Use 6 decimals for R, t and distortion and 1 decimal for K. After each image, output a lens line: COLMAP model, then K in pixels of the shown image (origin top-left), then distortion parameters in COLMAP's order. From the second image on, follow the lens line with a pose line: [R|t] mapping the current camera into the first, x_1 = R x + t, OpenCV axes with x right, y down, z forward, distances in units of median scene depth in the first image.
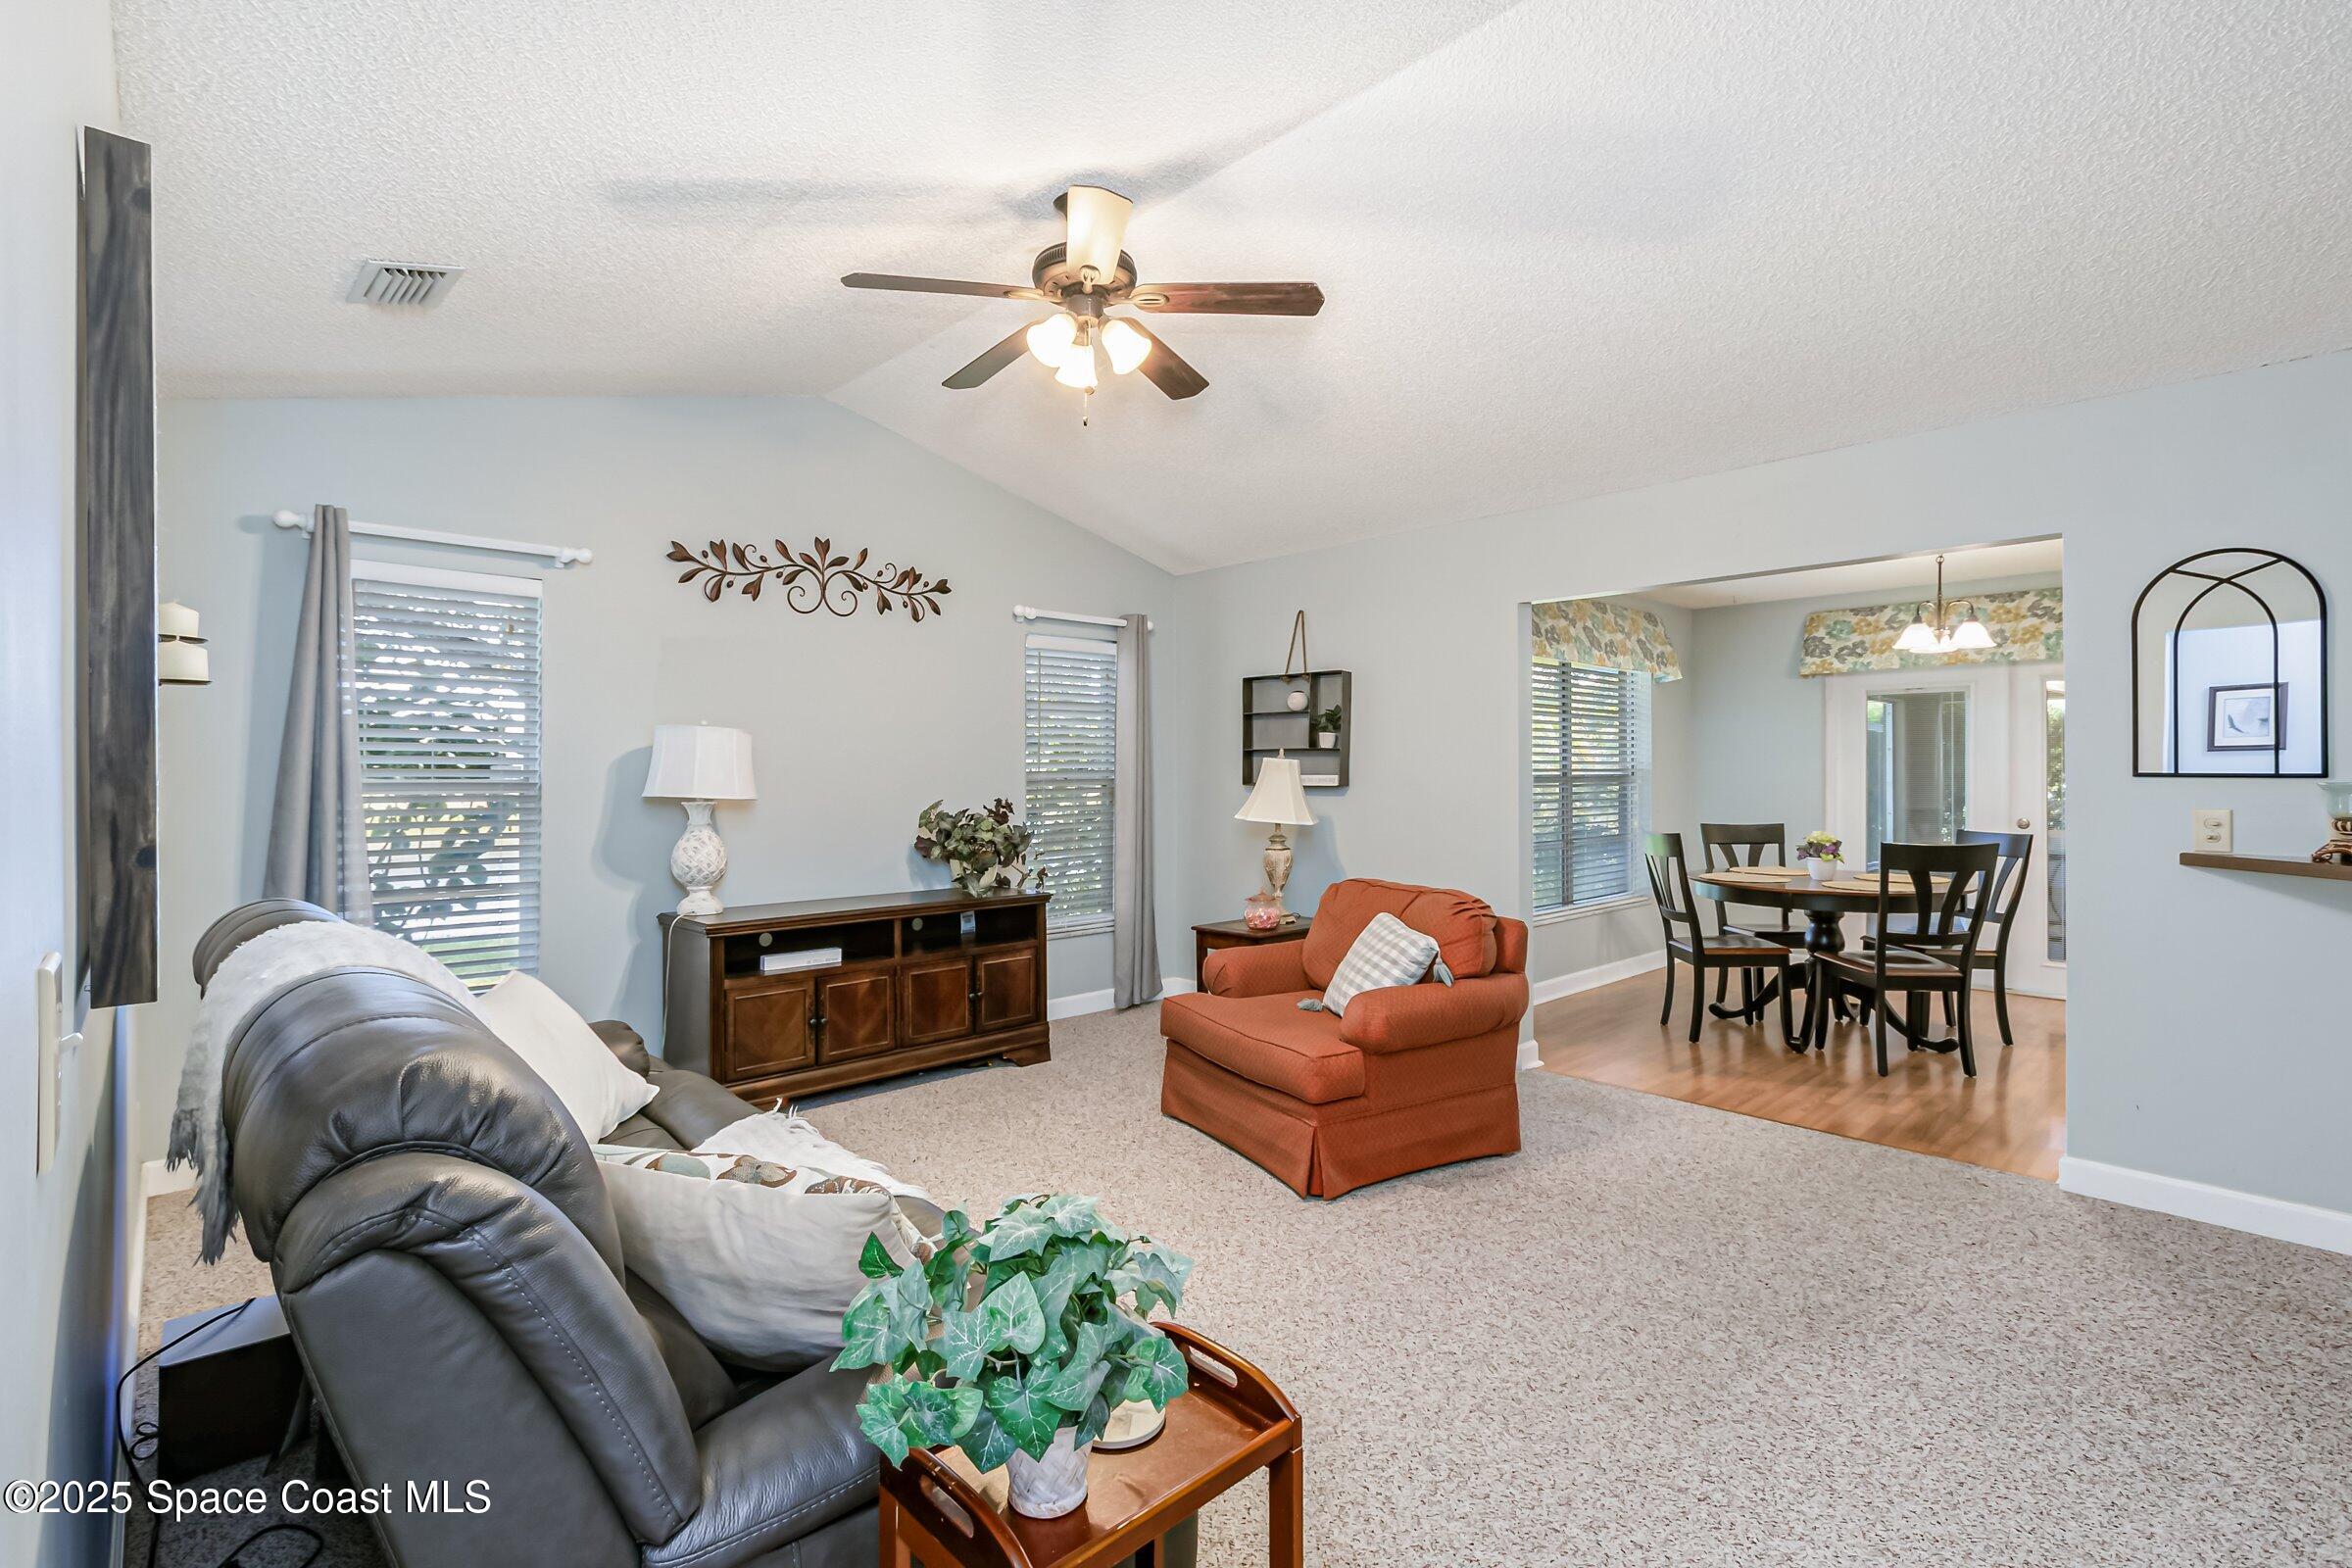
lens RADIAL K [[1079.7, 0, 1173.6], [0, 1079.7, 761.9], [0, 0, 1]] dist [0.001069, -0.000080]
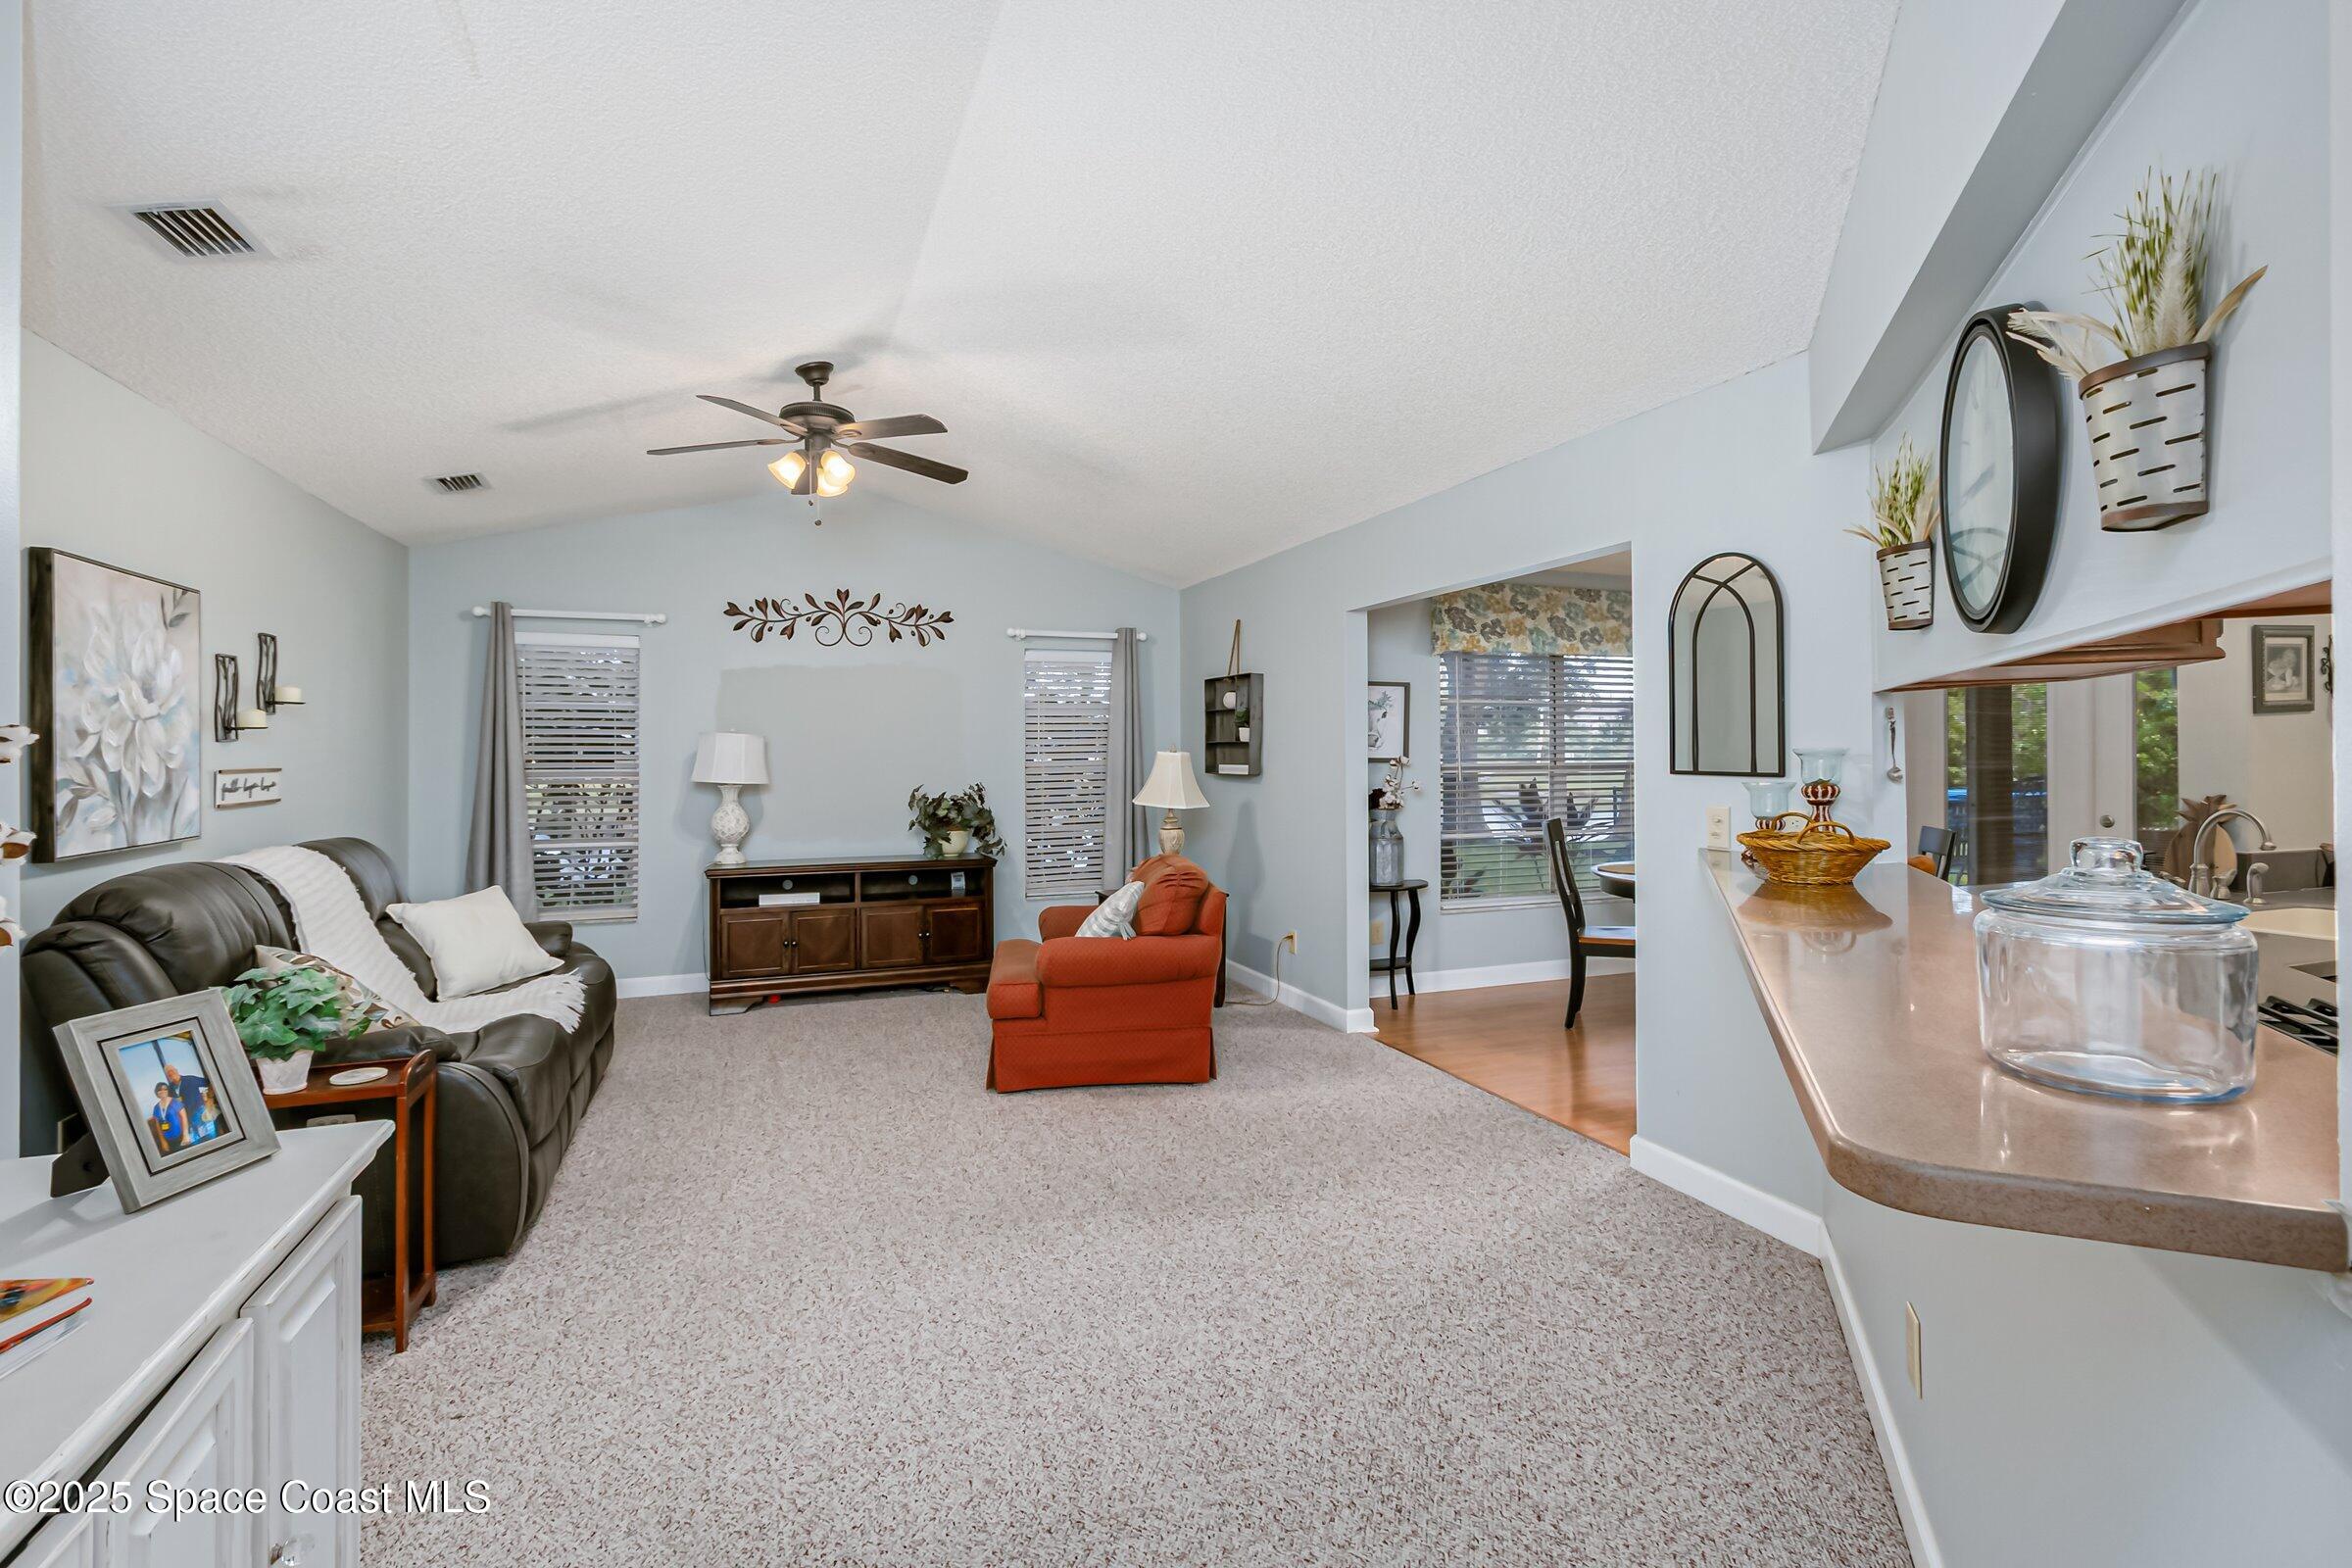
lens RADIAL K [[1087.6, 0, 1174.4], [0, 1087.6, 745.8], [0, 0, 1]] dist [0.000208, 0.000380]
pose [[0.927199, -0.005070, -0.374534, 0.617015], [0.006535, 0.999975, 0.002641, -0.014426], [0.374512, -0.004896, 0.927209, -0.109711]]
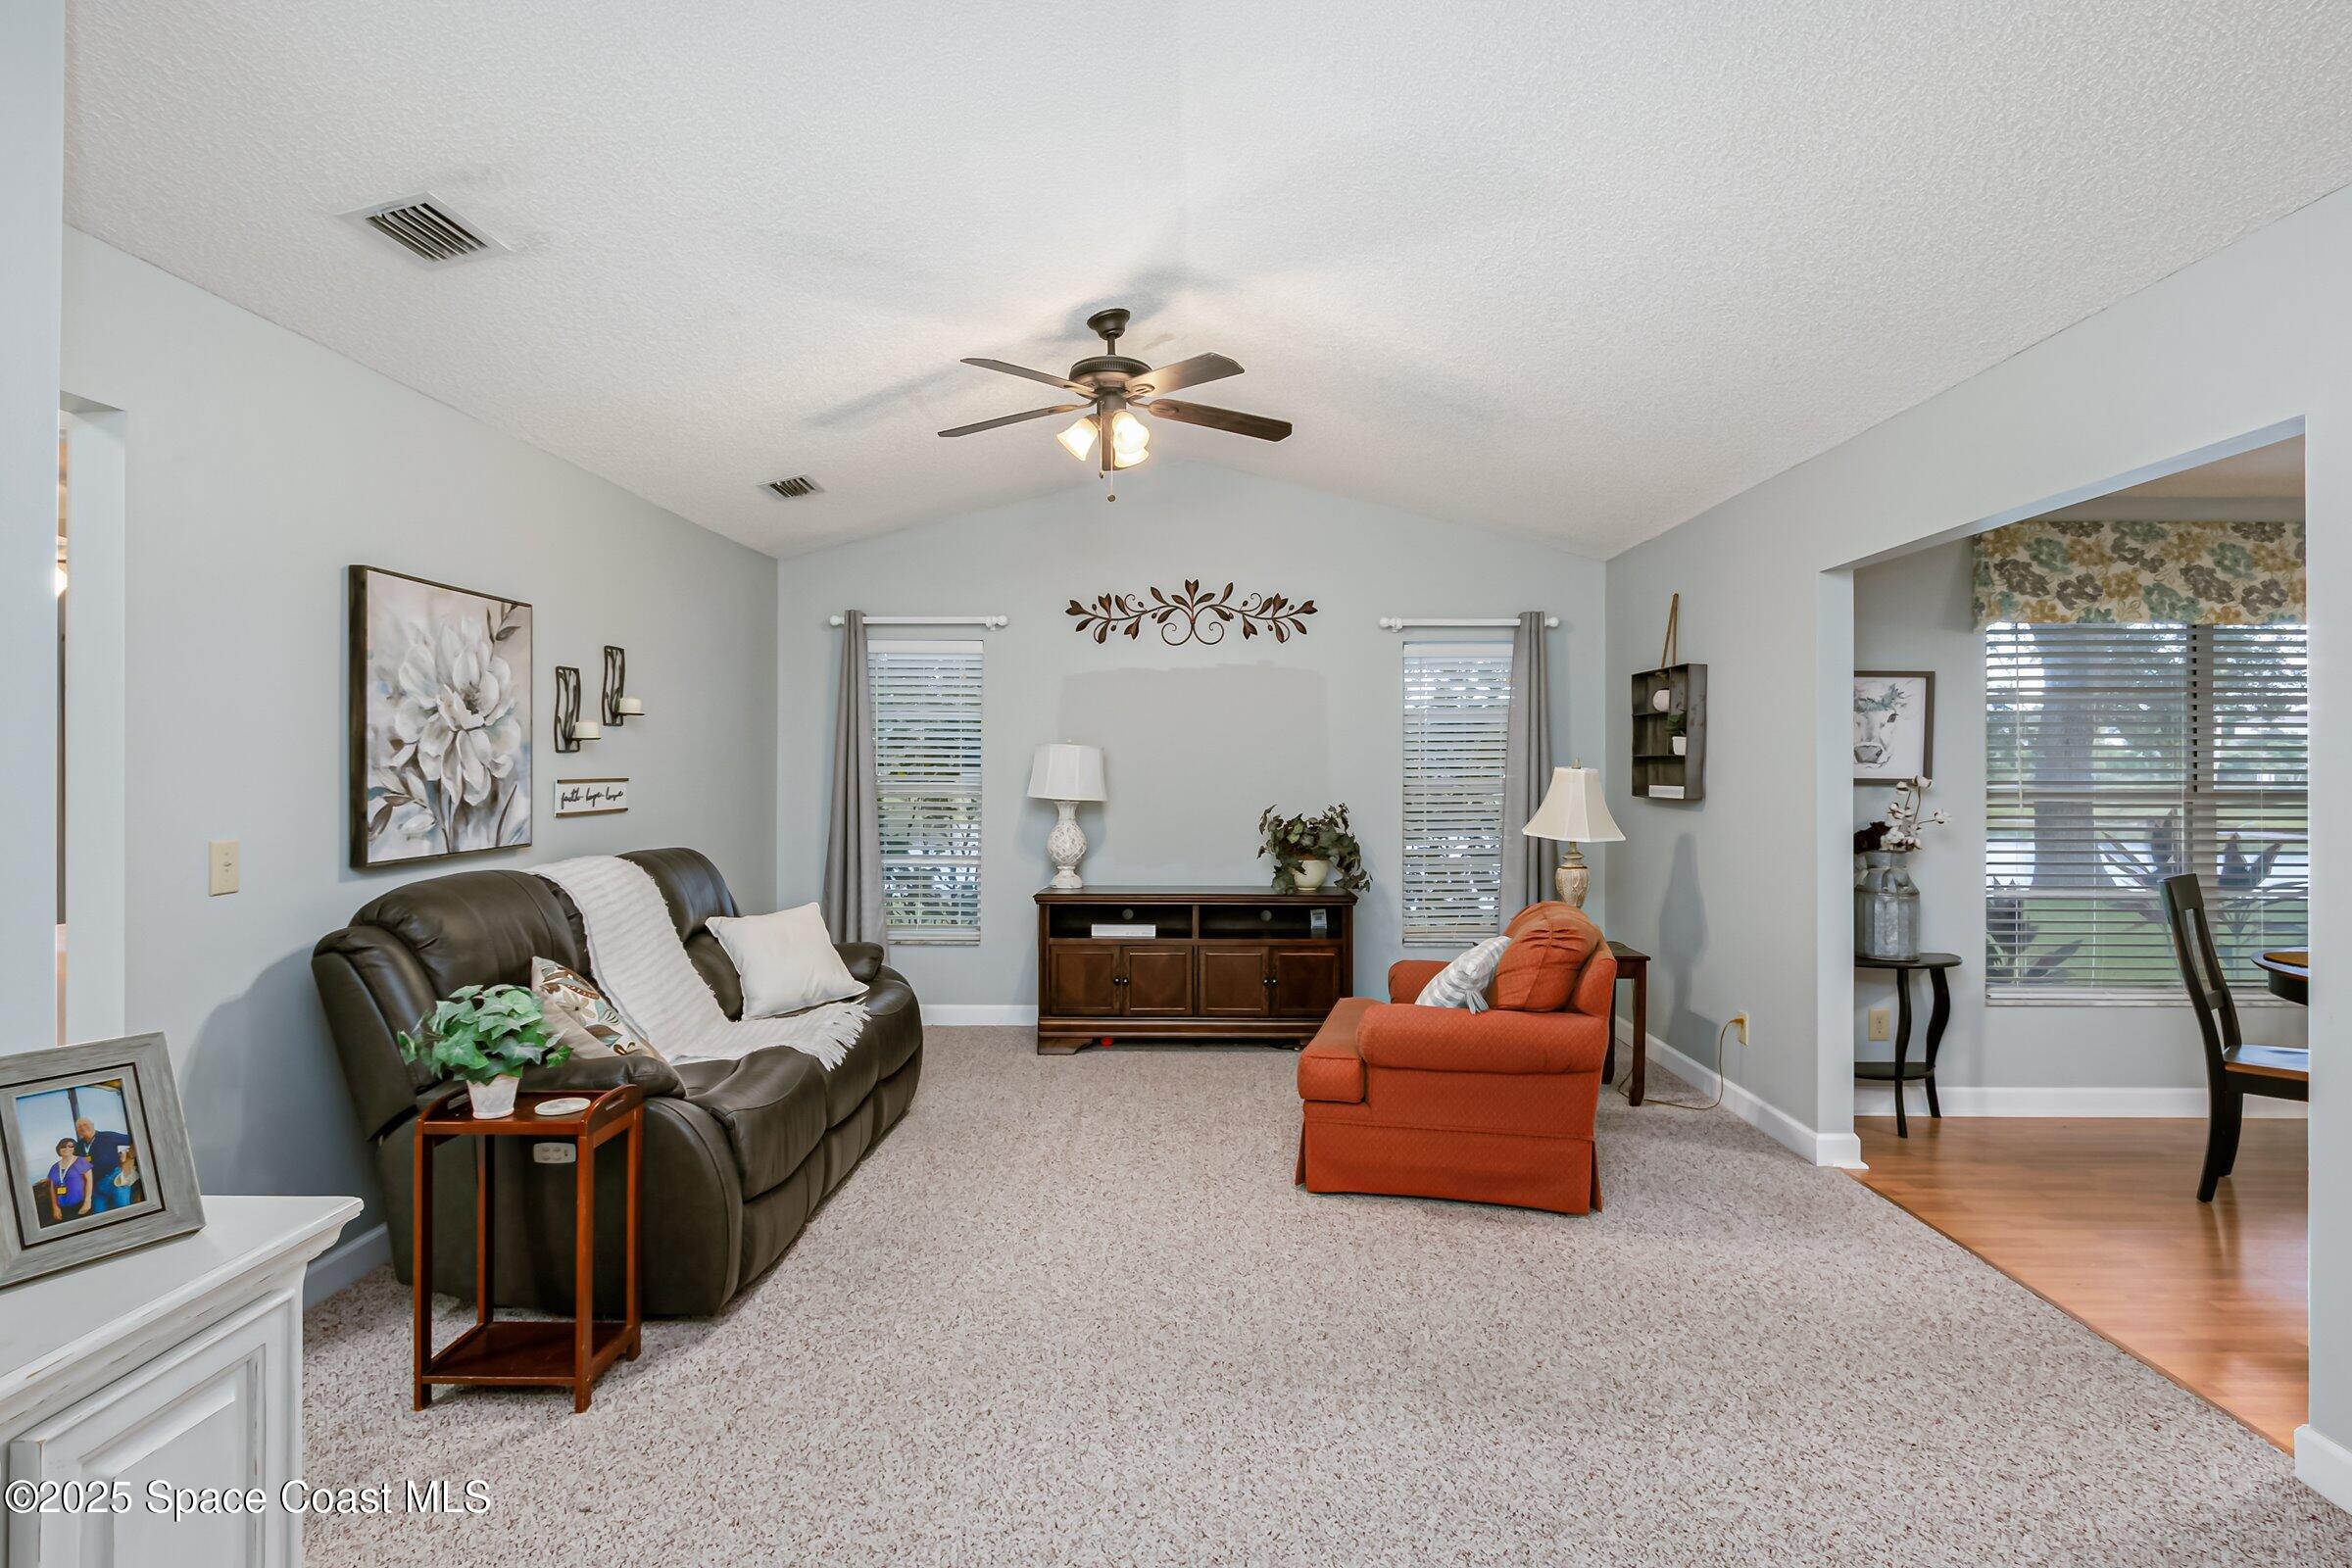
lens RADIAL K [[1209.7, 0, 1186.2], [0, 1209.7, 763.8], [0, 0, 1]] dist [0.000926, -0.002936]
pose [[0.720716, 0.001078, -0.693229, 0.643026], [0.002735, 0.999987, 0.004398, -0.013588], [0.693225, -0.005065, 0.720704, 0.047801]]
